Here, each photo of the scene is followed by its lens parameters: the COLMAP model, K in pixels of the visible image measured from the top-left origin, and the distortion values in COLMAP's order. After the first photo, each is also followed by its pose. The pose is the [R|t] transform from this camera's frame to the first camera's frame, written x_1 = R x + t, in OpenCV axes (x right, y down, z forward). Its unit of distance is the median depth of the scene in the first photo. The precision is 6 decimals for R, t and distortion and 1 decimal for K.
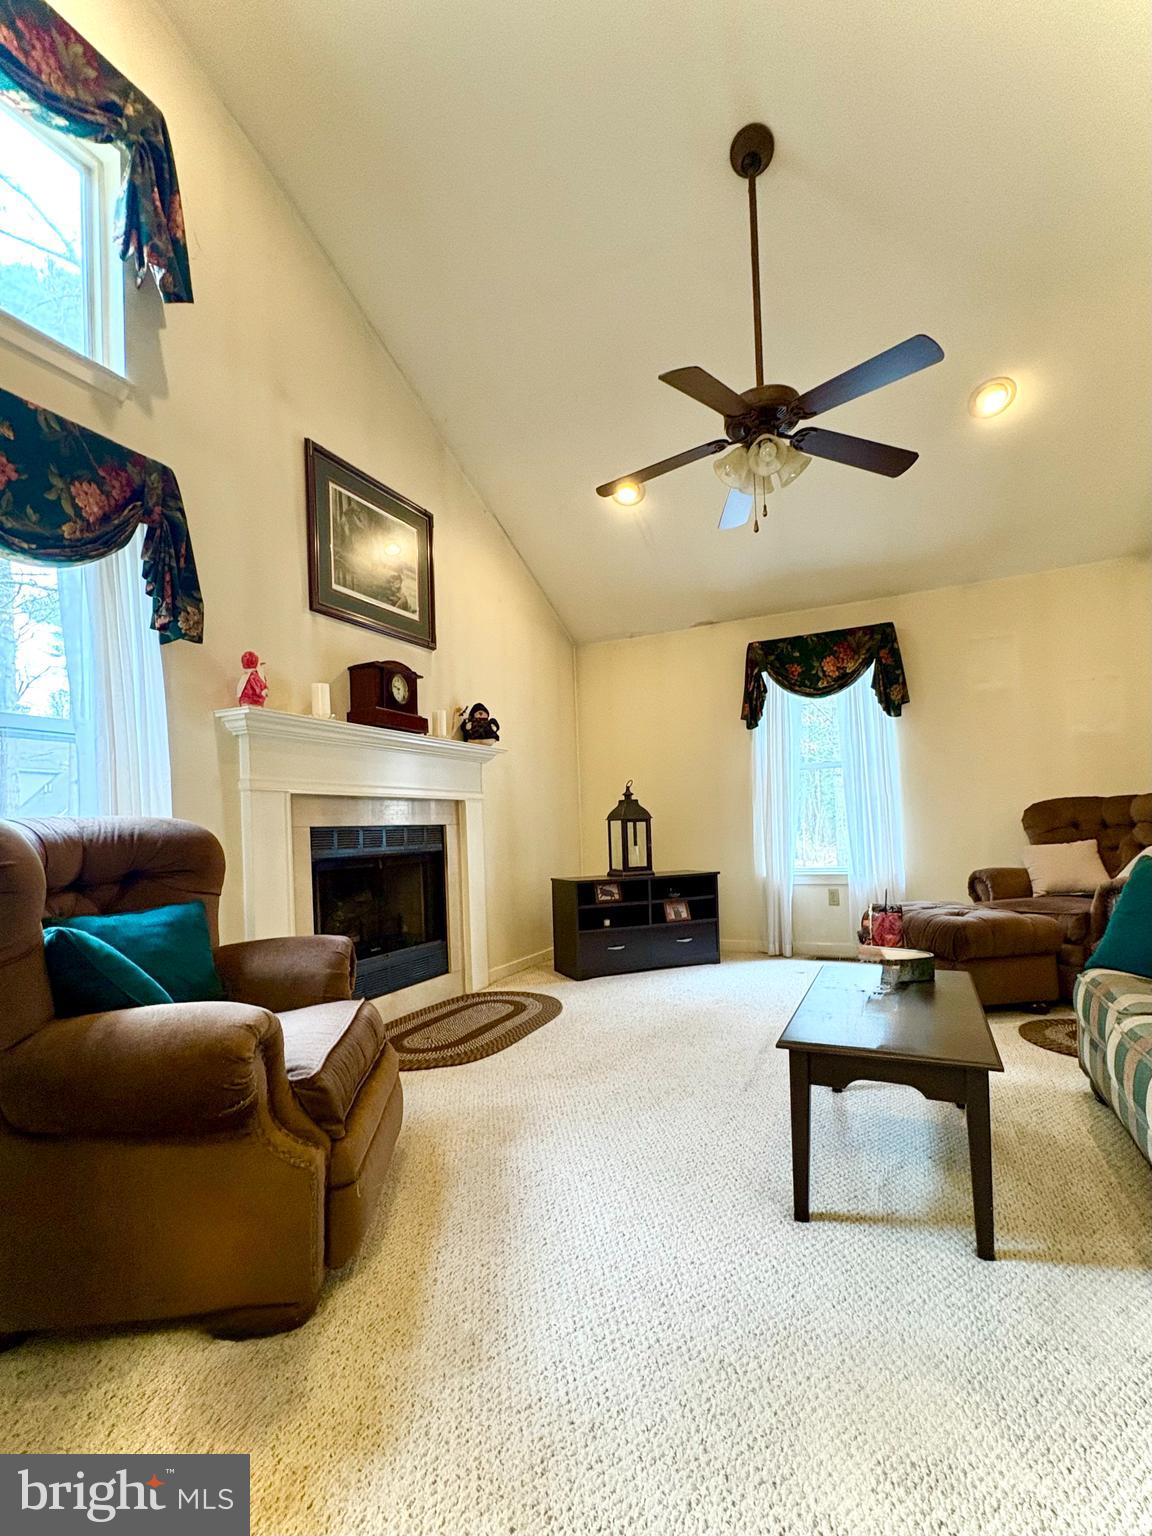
lens RADIAL K [[709.2, 0, 535.6], [0, 709.2, 807.1], [0, 0, 1]] dist [0.000531, 0.000634]
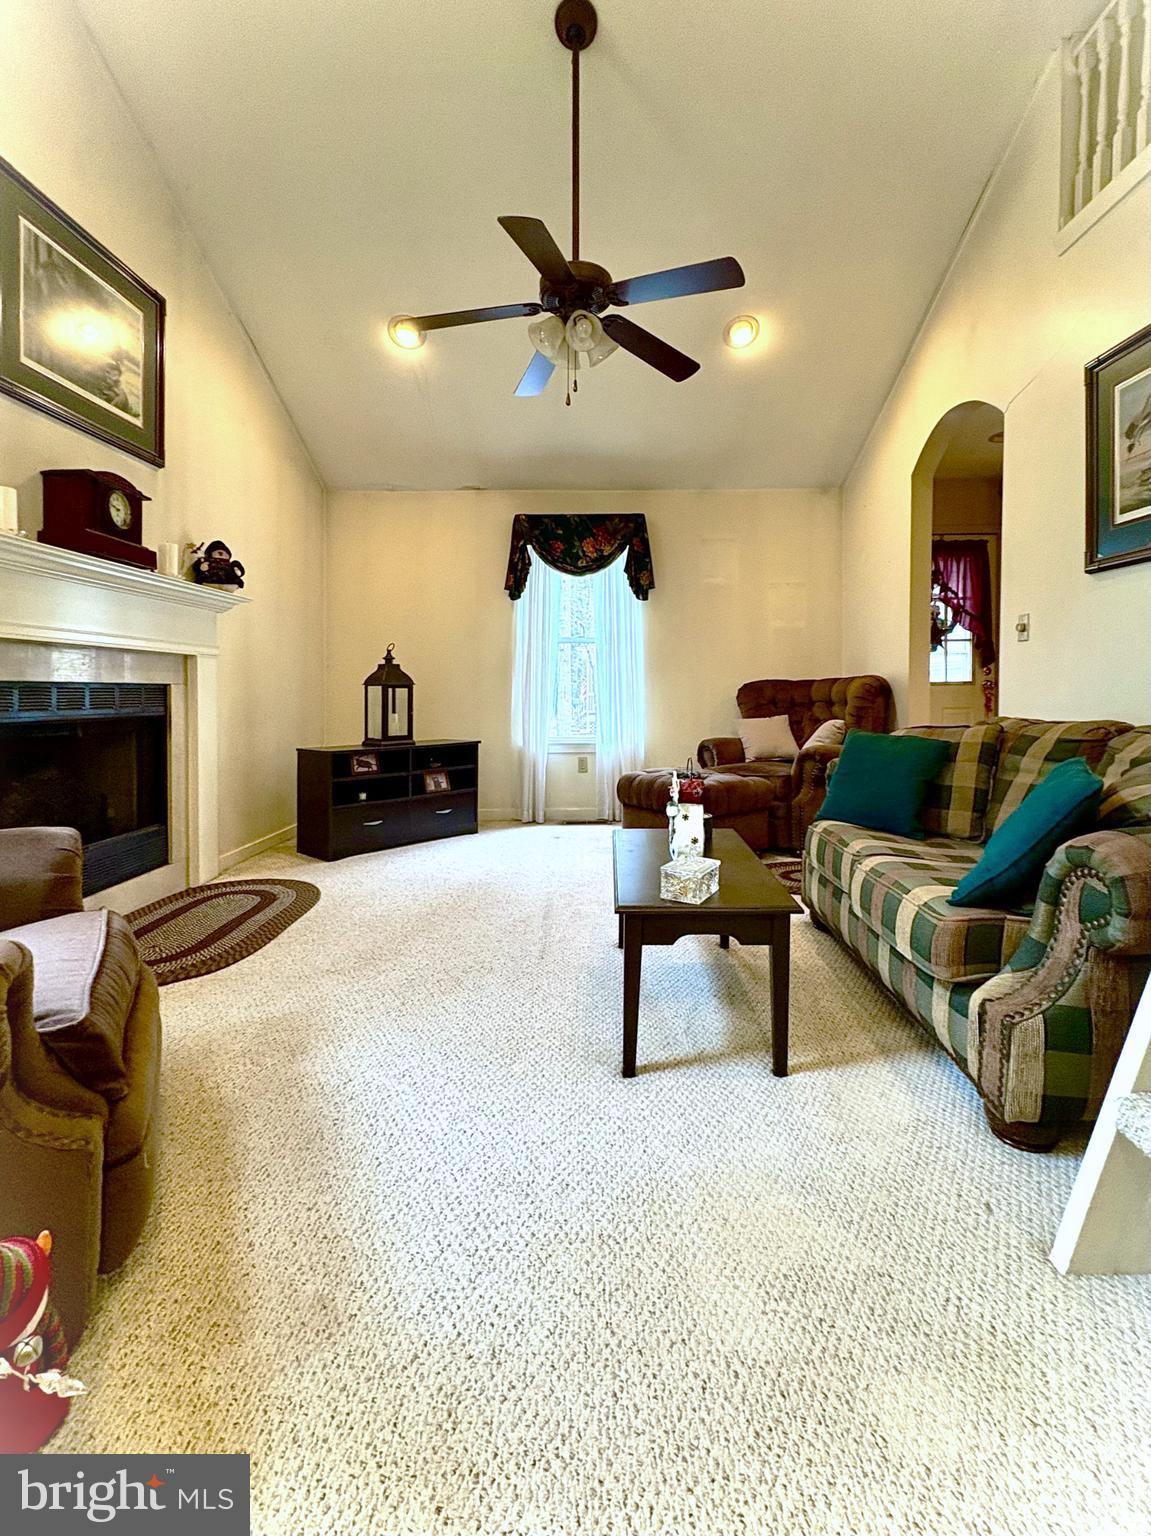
lens RADIAL K [[720.0, 0, 589.4], [0, 720.0, 688.6], [0, 0, 1]] dist [-0.000267, 0.001074]
pose [[0.892193, 0.032764, 0.450465, -0.104576], [-0.041227, 0.999109, 0.008985, 0.004173], [-0.449770, -0.026587, 0.892749, 0.059281]]
